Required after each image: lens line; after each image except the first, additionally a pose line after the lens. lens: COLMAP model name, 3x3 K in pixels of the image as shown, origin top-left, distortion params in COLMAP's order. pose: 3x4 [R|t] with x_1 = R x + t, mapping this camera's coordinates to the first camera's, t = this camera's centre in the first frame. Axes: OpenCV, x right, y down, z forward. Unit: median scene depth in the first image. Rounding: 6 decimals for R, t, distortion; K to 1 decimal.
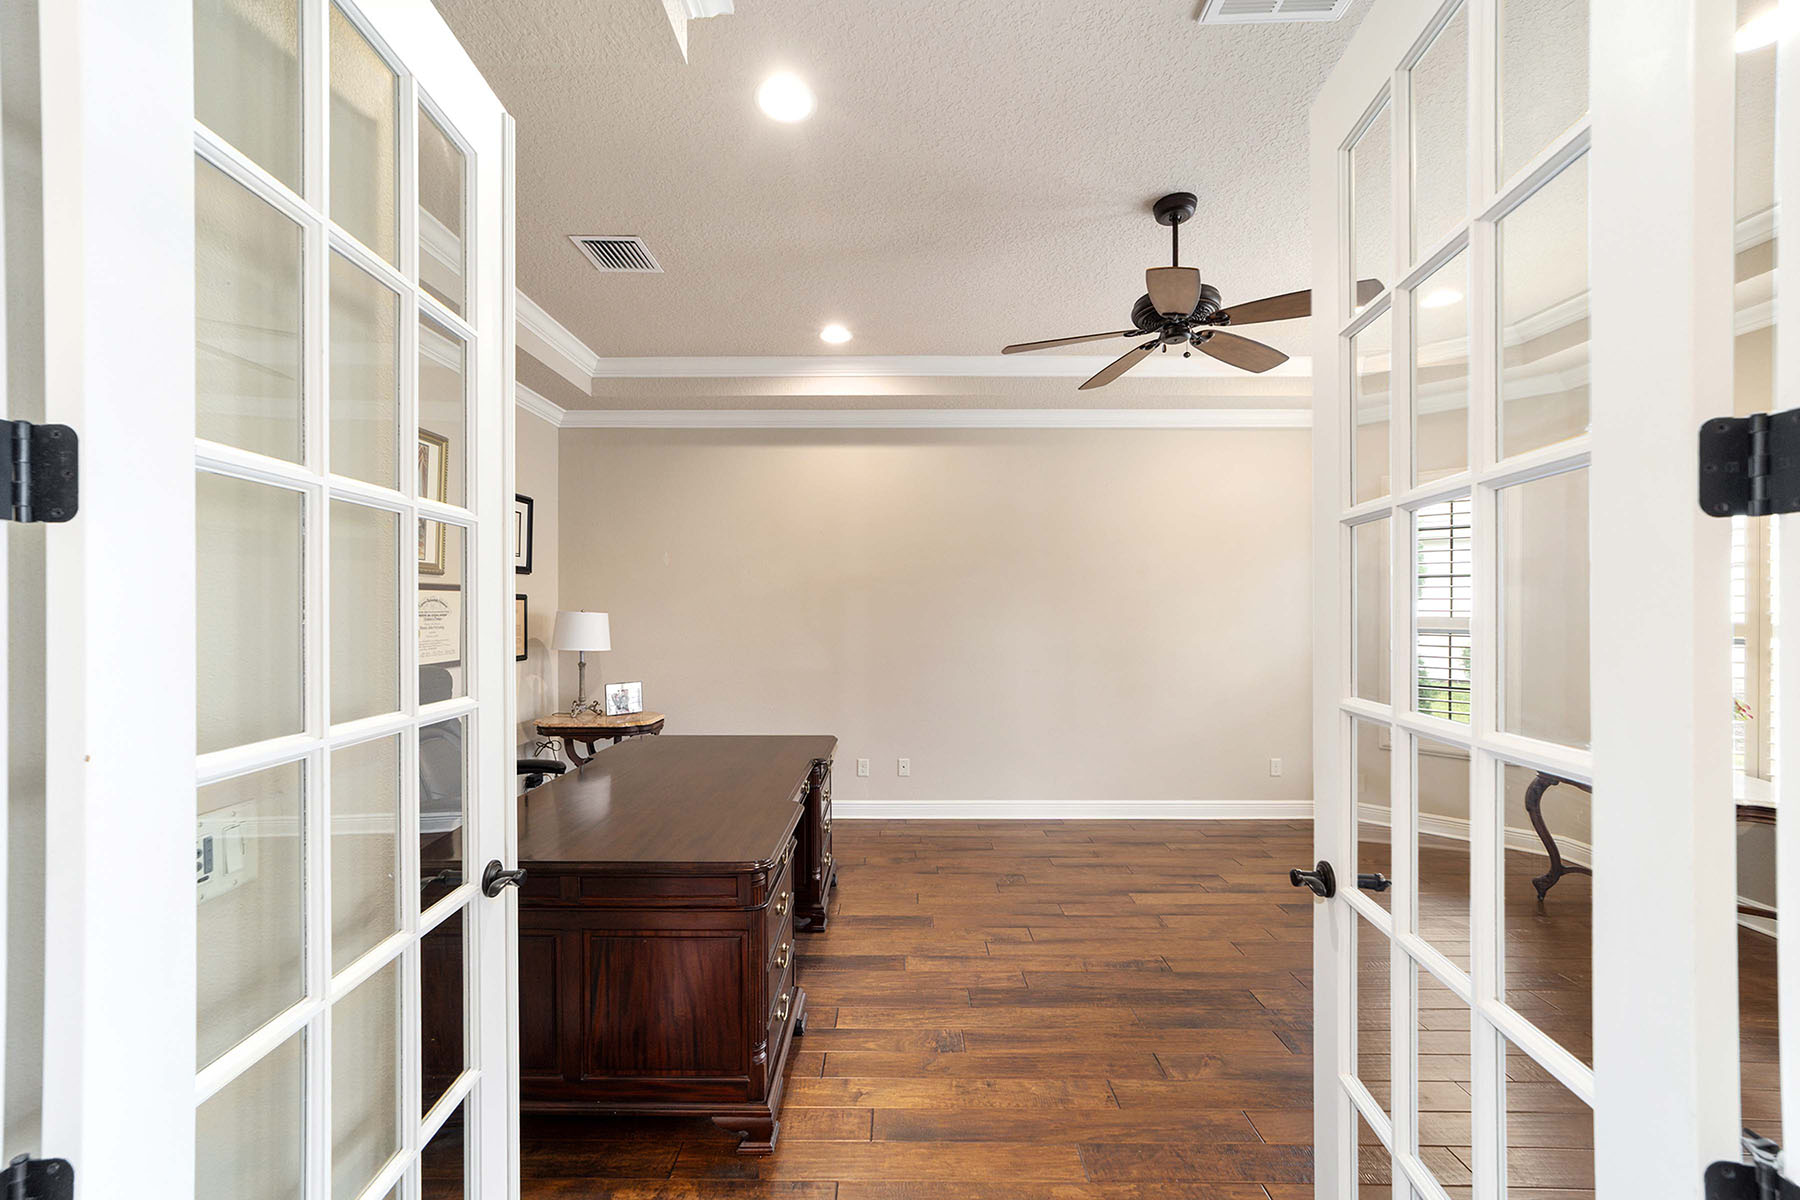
lens RADIAL K [[691.2, 0, 891.5], [0, 691.2, 602.3], [0, 0, 1]] dist [-0.017736, 0.009509]
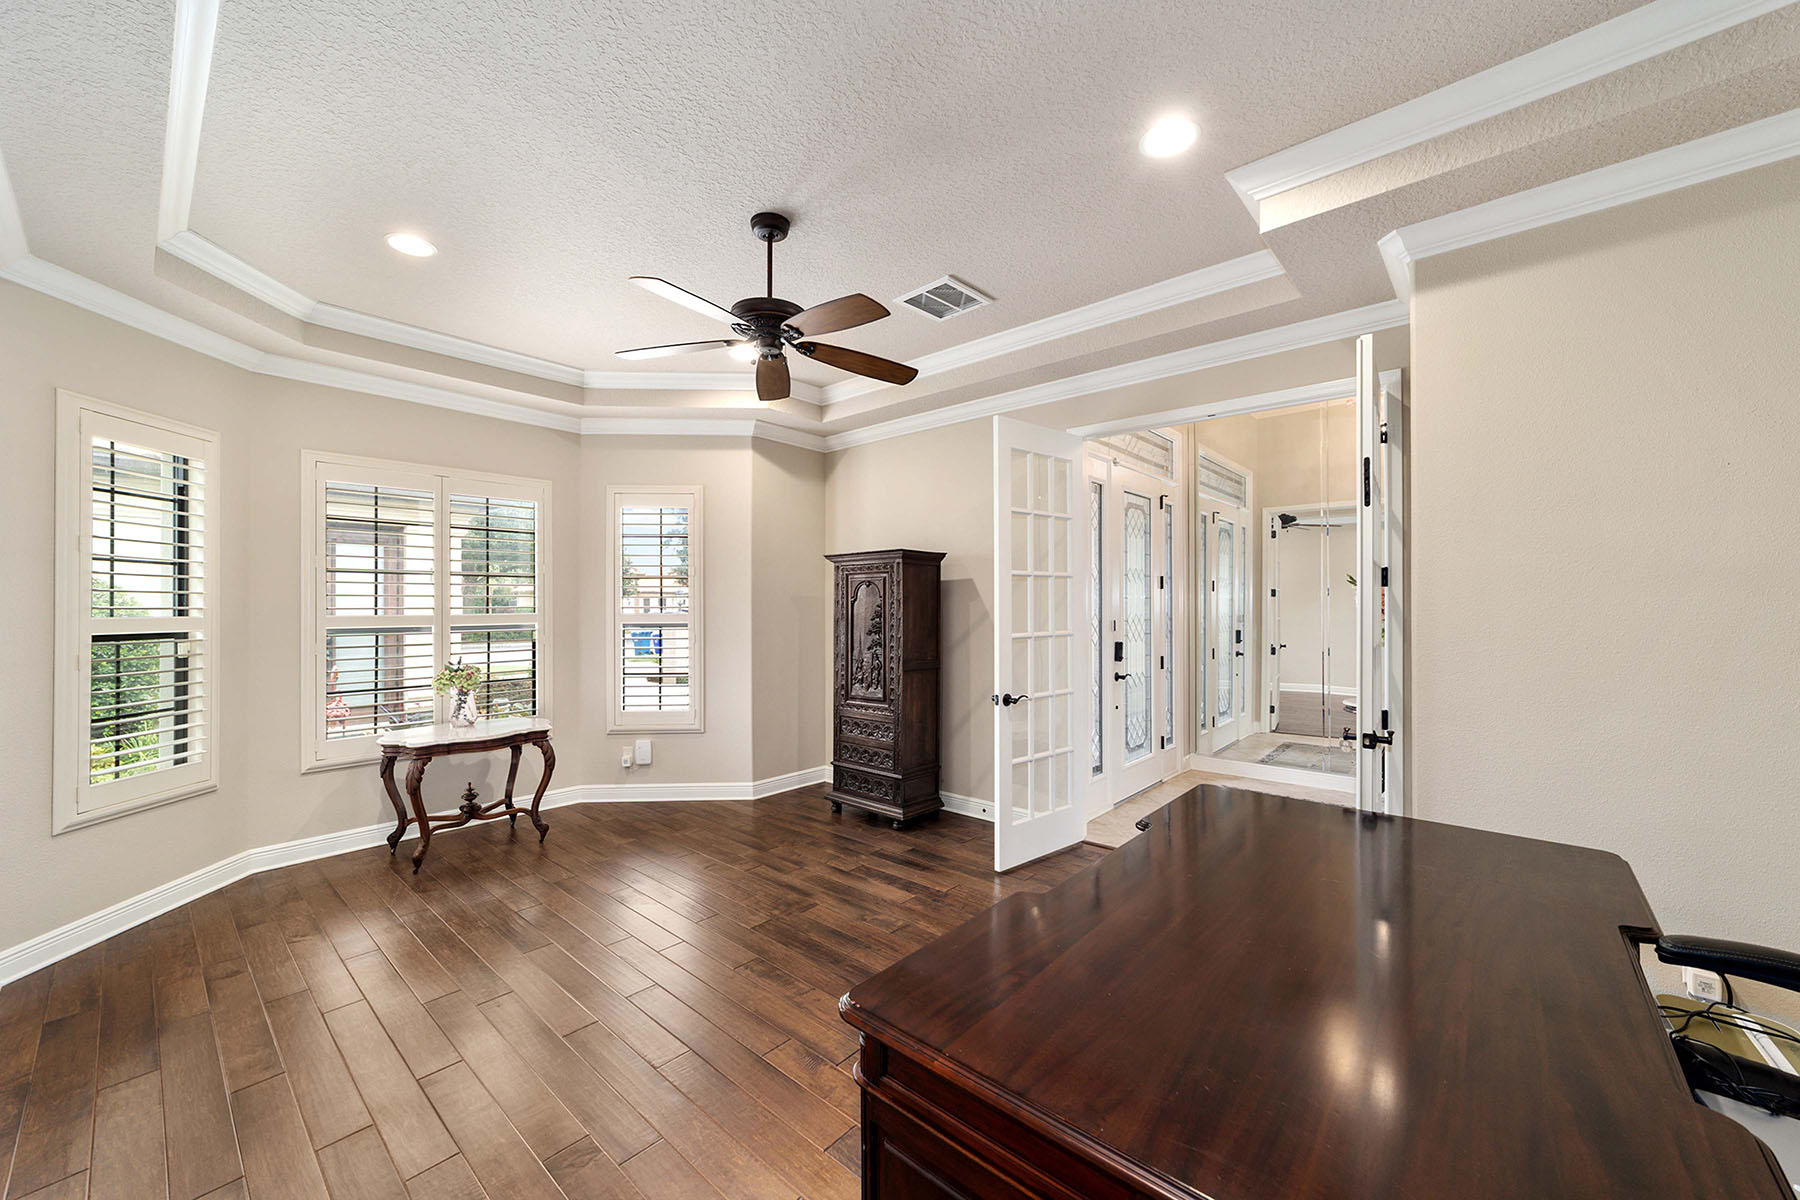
lens RADIAL K [[689.5, 0, 897.0], [0, 689.5, 605.0], [0, 0, 1]] dist [-0.032985, 0.014528]
pose [[-0.757479, 0.002180, 0.652856, -0.446447], [-0.003826, 0.999962, -0.007778, 0.020652], [-0.652848, -0.008389, -0.757442, 1.781046]]
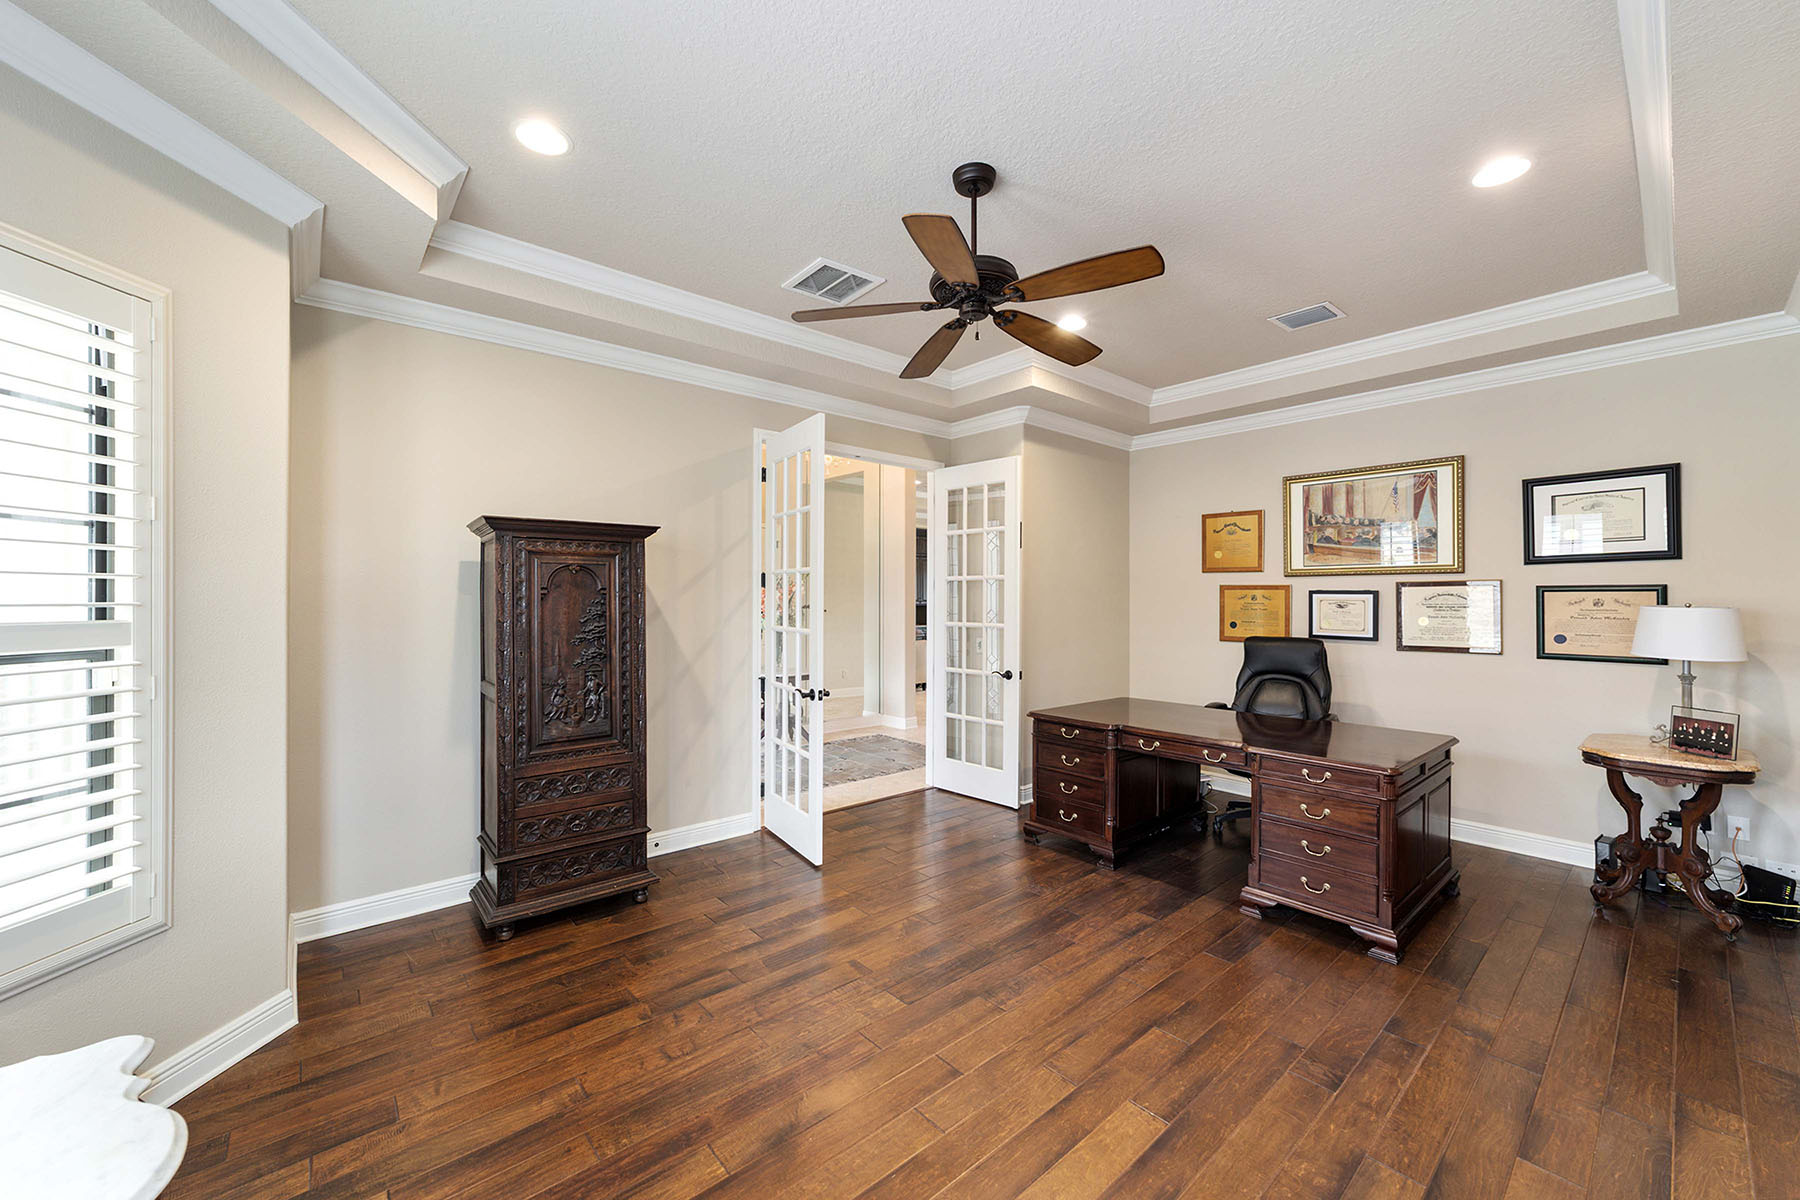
lens RADIAL K [[691.2, 0, 891.5], [0, 691.2, 602.3], [0, 0, 1]] dist [-0.017736, 0.009509]
pose [[-0.753649, -0.001128, -0.657277, 1.195175], [0.002582, 0.999986, -0.004676, 0.018267], [0.657273, -0.005221, -0.753635, 1.752680]]
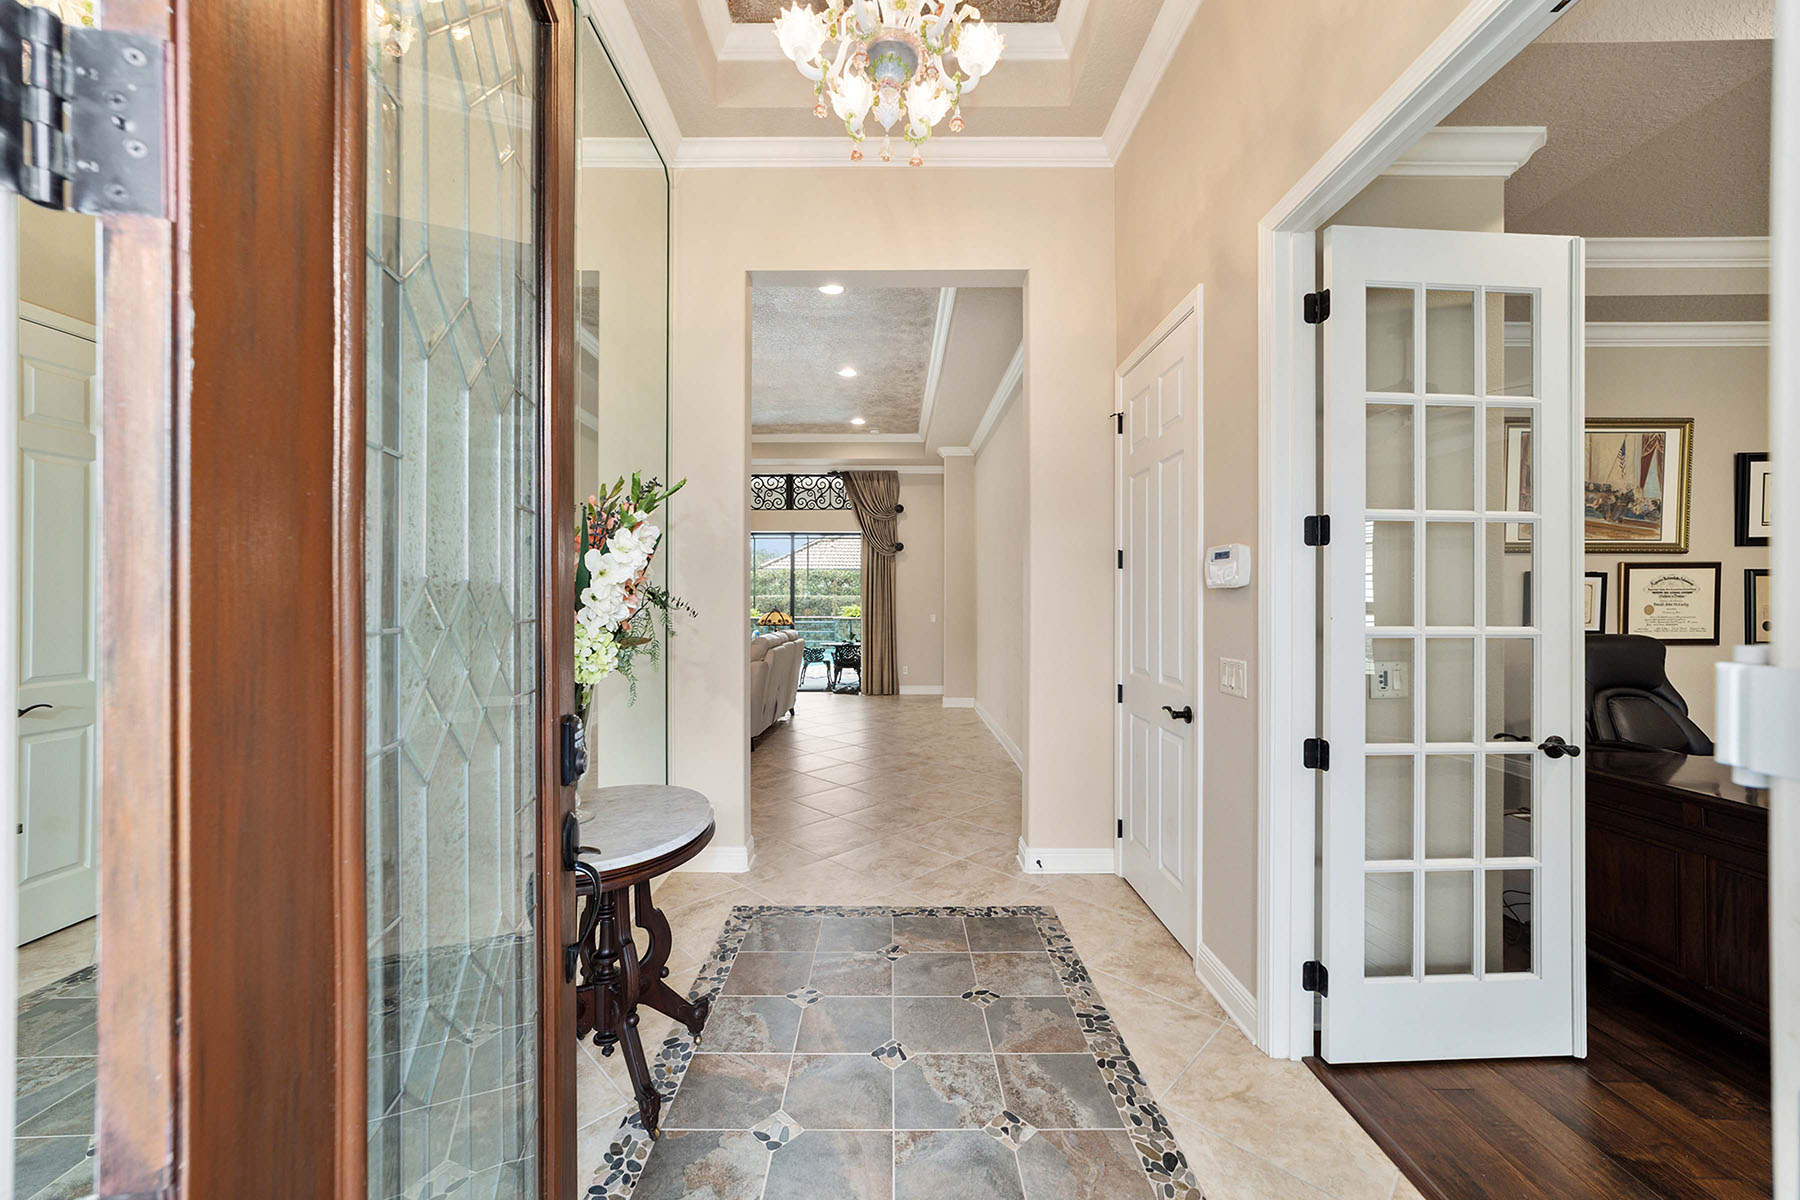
lens RADIAL K [[691.2, 0, 891.5], [0, 691.2, 602.3], [0, 0, 1]] dist [-0.017736, 0.009509]
pose [[0.006331, 0.002384, -0.999977, 0.511686], [0.005329, 0.999983, 0.002418, 0.034092], [0.999966, -0.005345, 0.006318, -0.269630]]
